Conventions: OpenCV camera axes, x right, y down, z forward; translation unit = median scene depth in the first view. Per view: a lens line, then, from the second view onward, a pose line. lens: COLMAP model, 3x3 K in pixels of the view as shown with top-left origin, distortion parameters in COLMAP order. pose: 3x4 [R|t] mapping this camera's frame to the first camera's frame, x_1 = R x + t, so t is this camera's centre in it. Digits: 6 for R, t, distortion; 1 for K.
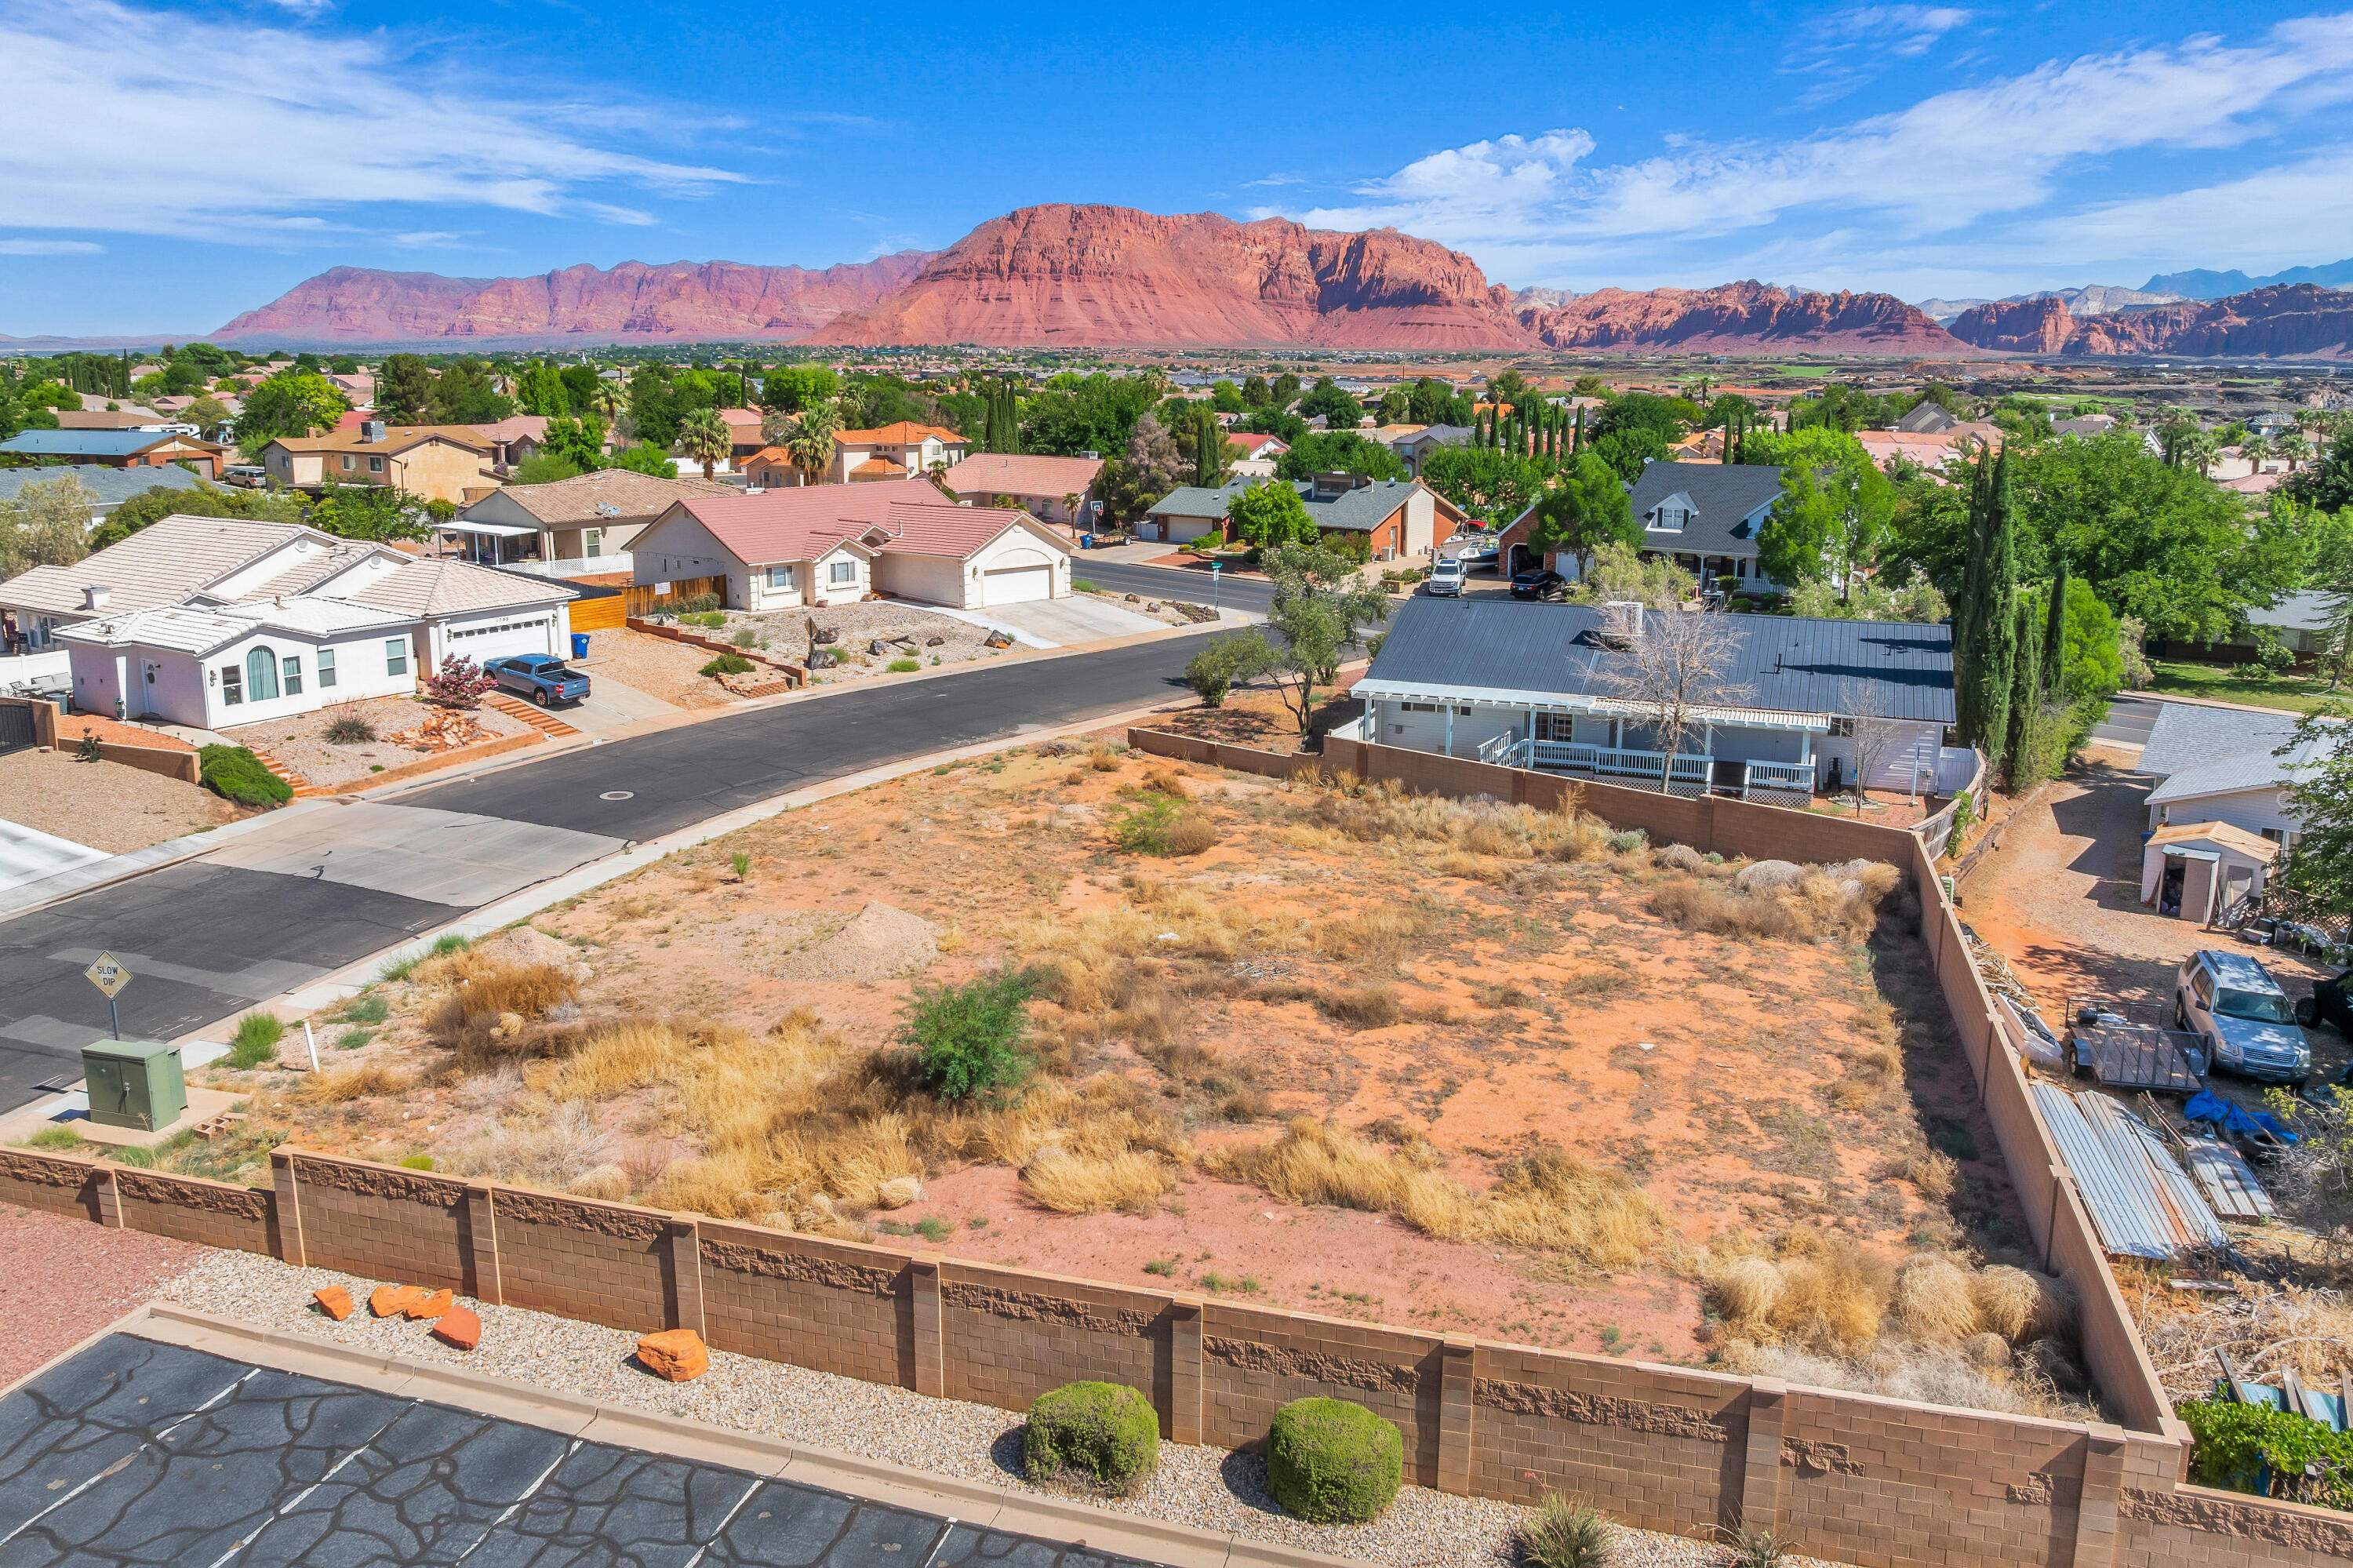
lens RADIAL K [[1662.4, 0, 1193.3], [0, 1662.4, 631.4], [0, 0, 1]] dist [-0.039927, 0.002036]
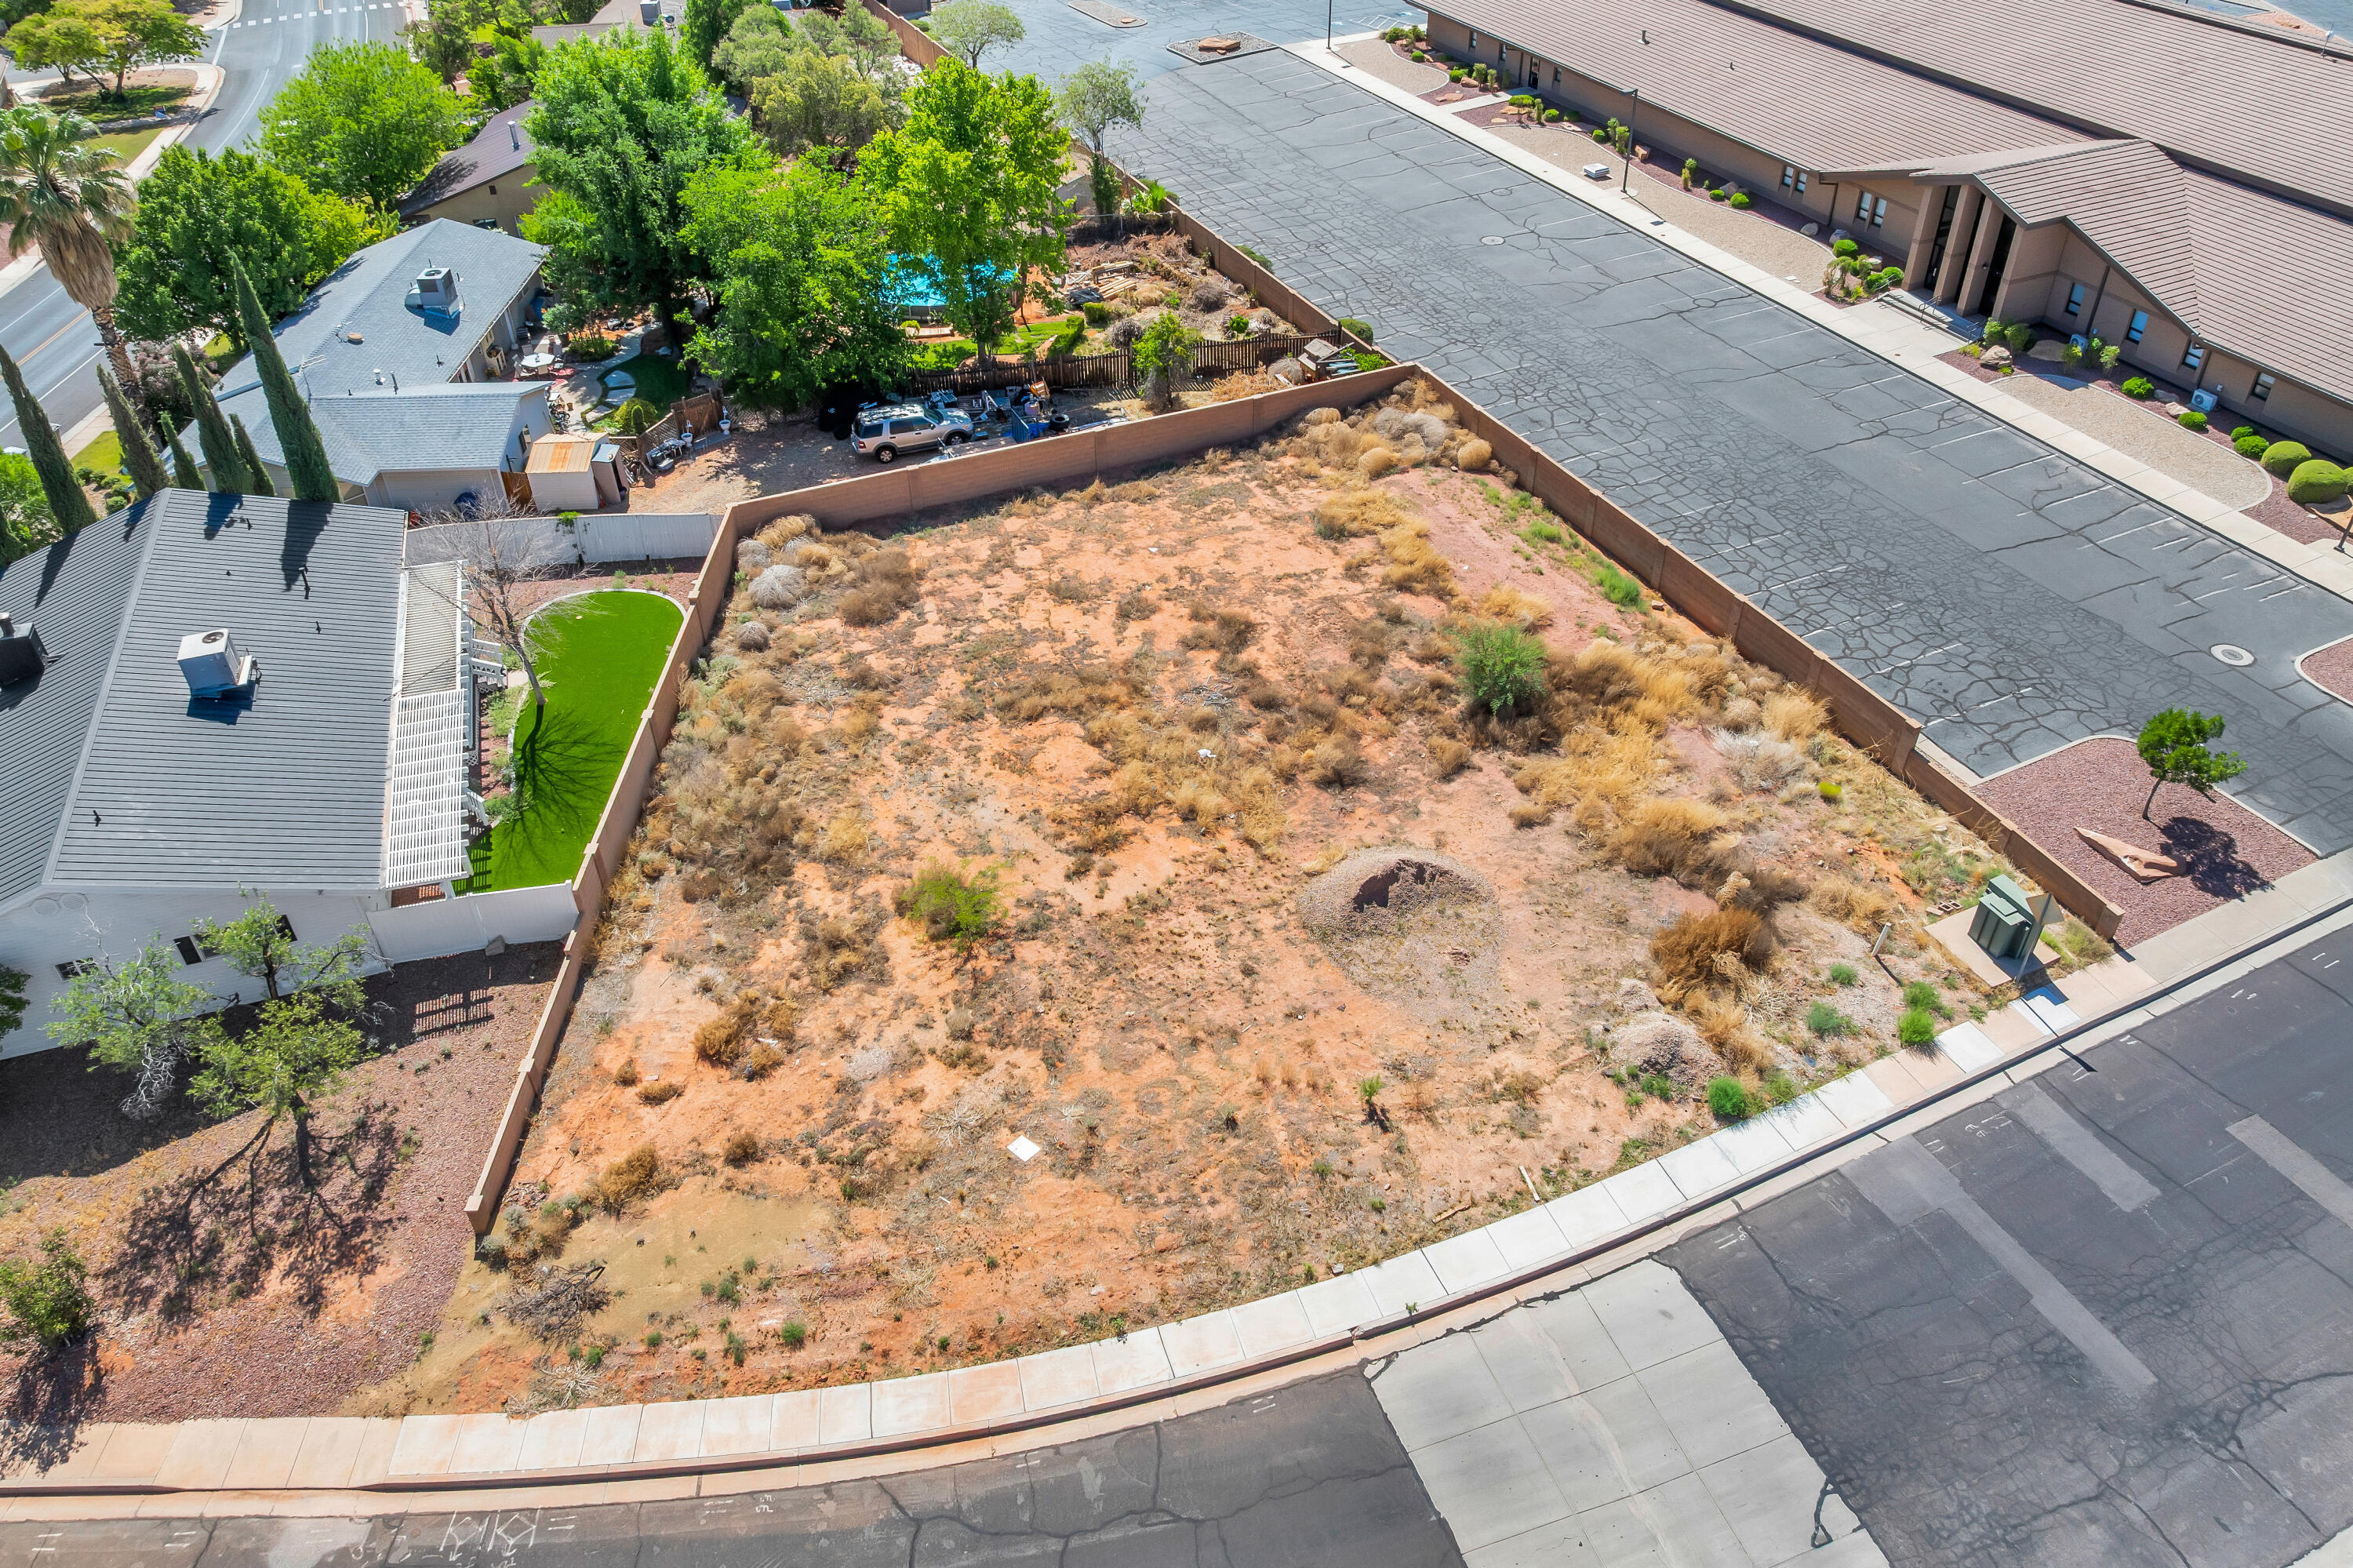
lens RADIAL K [[1676.7, 0, 1184.5], [0, 1676.7, 653.1], [0, 0, 1]] dist [-0.036759, -0.000551]
pose [[-0.654465, -0.426809, 0.624107, -0.685895], [0.124488, 0.753345, 0.645735, -0.614624], [-0.745774, 0.500305, -0.439905, 1.422846]]
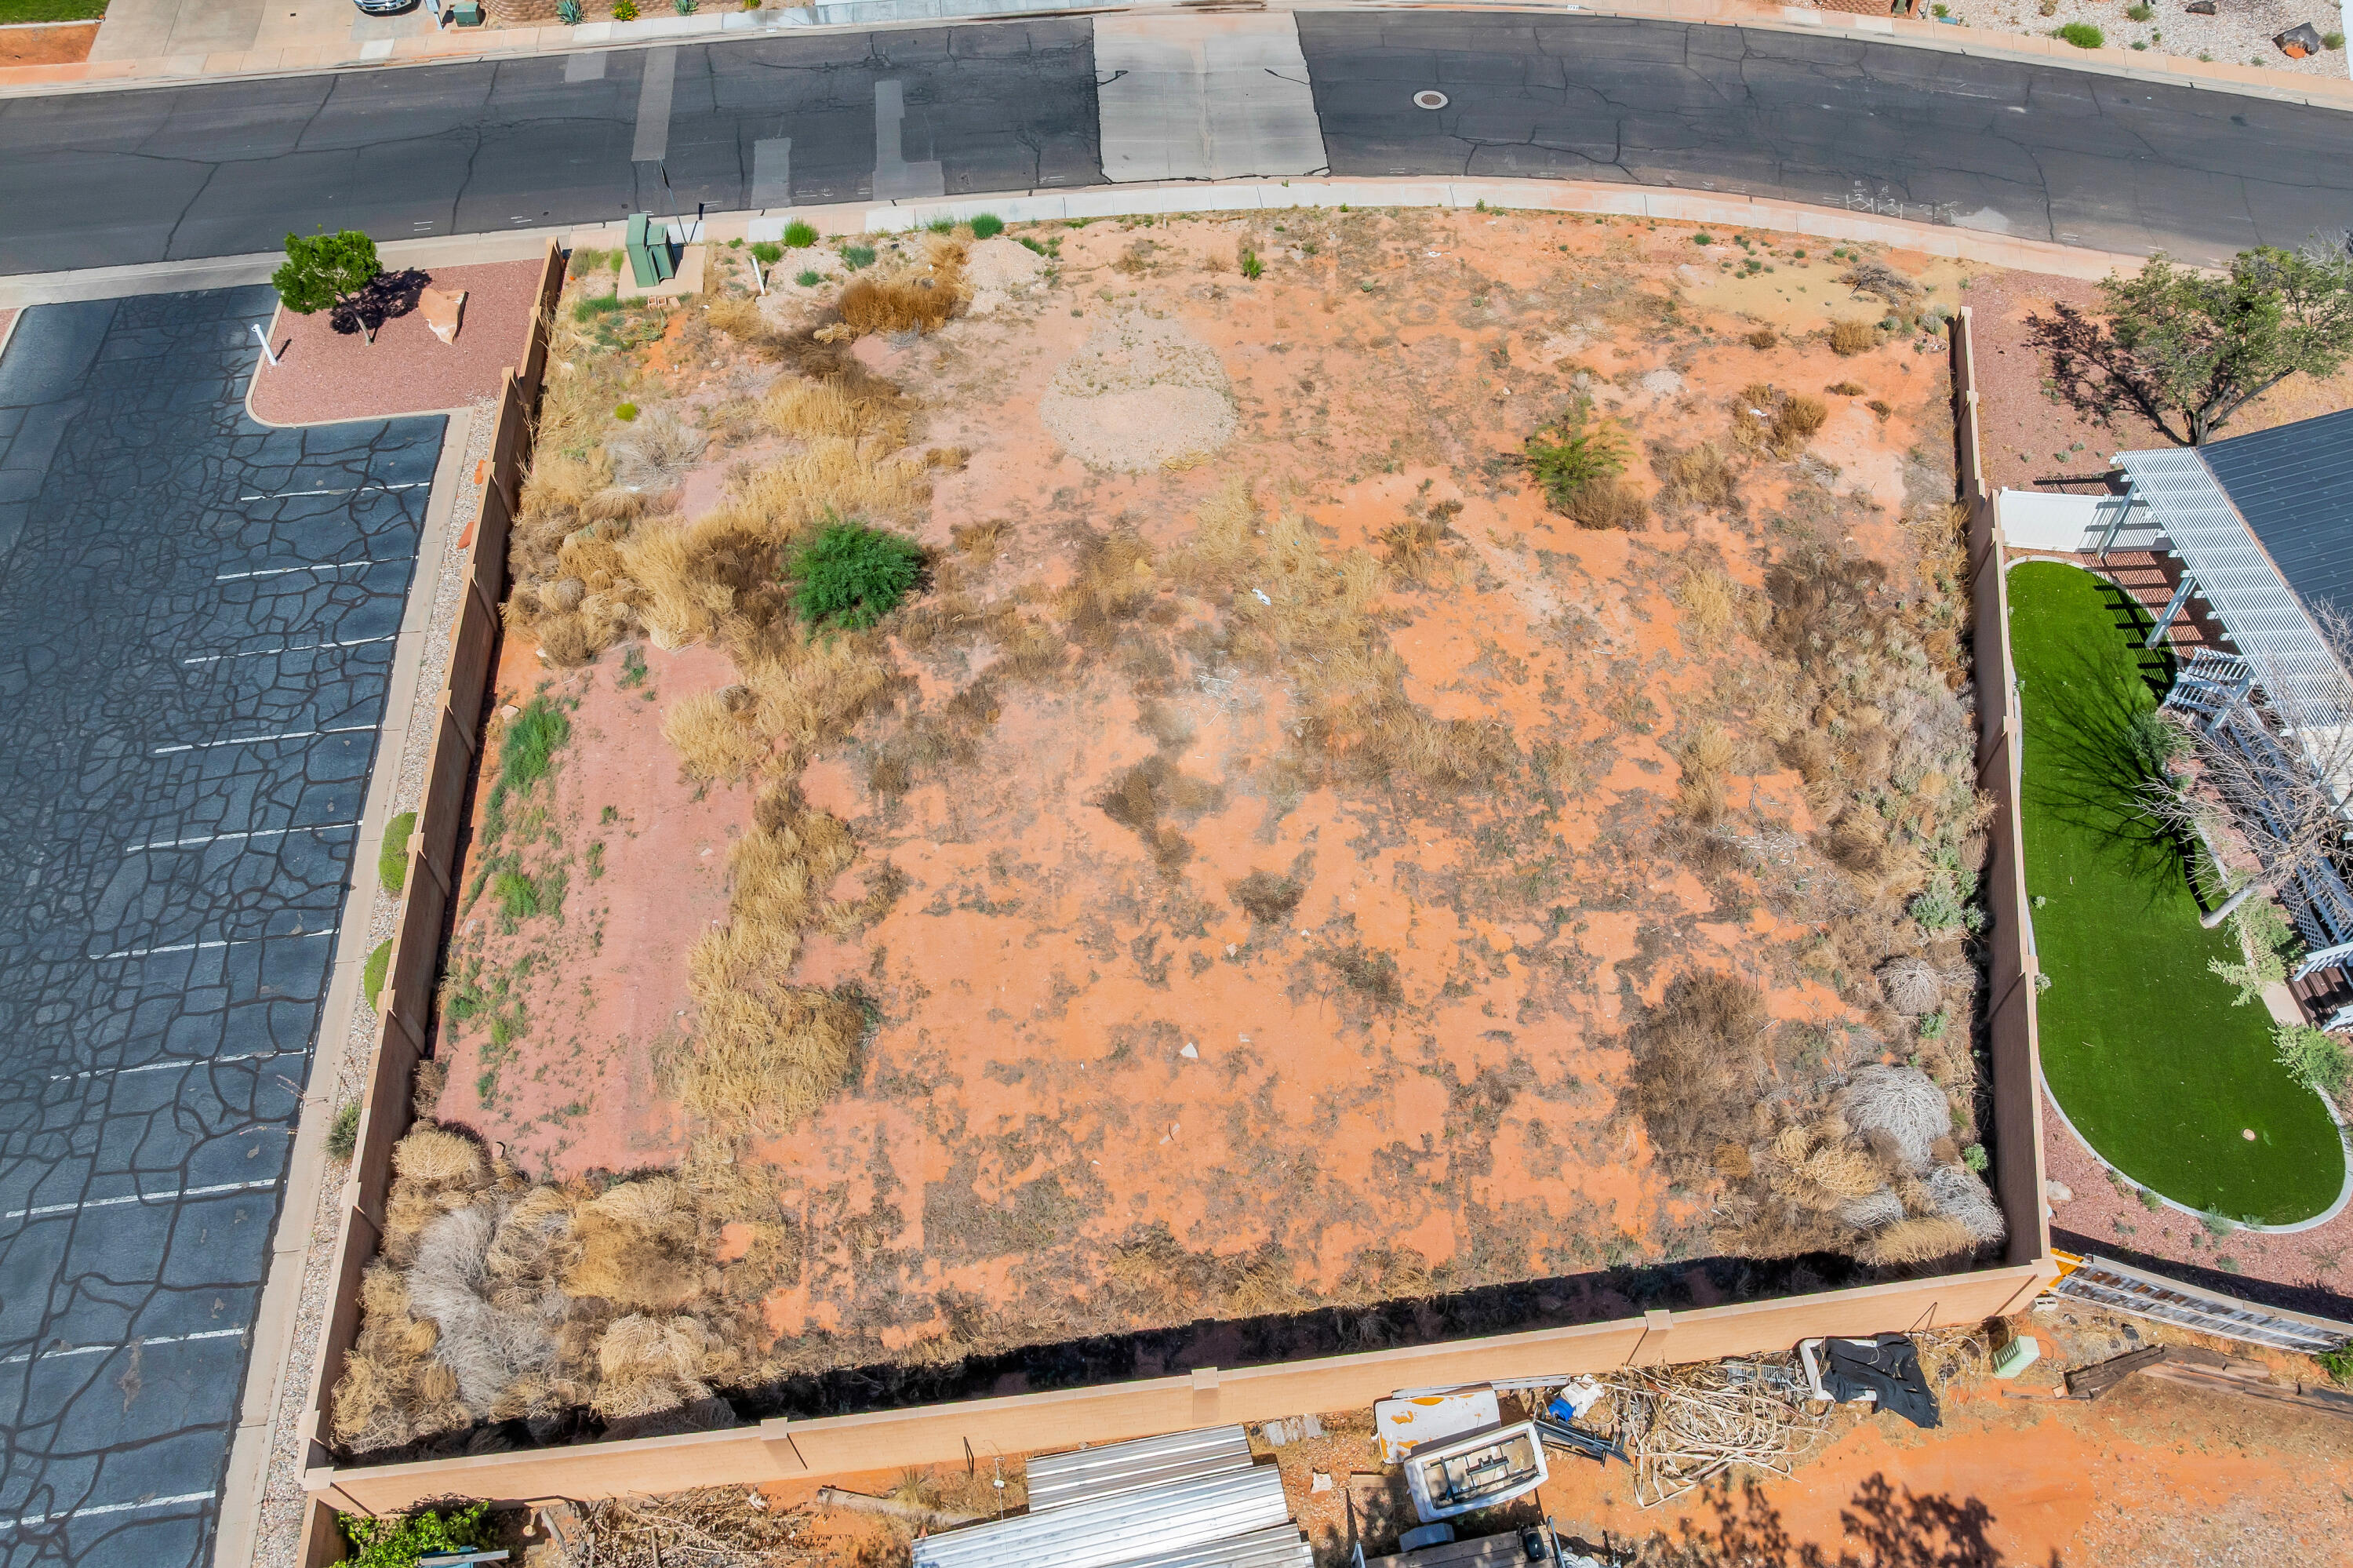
lens RADIAL K [[1639.2, 0, 1189.6], [0, 1639.2, 696.8], [0, 0, 1]] dist [-0.036959, 0.003446]
pose [[0.410715, 0.685727, -0.600909, 0.540169], [-0.138891, 0.698425, 0.702077, -0.405572], [0.901123, -0.204893, 0.382095, 0.559303]]
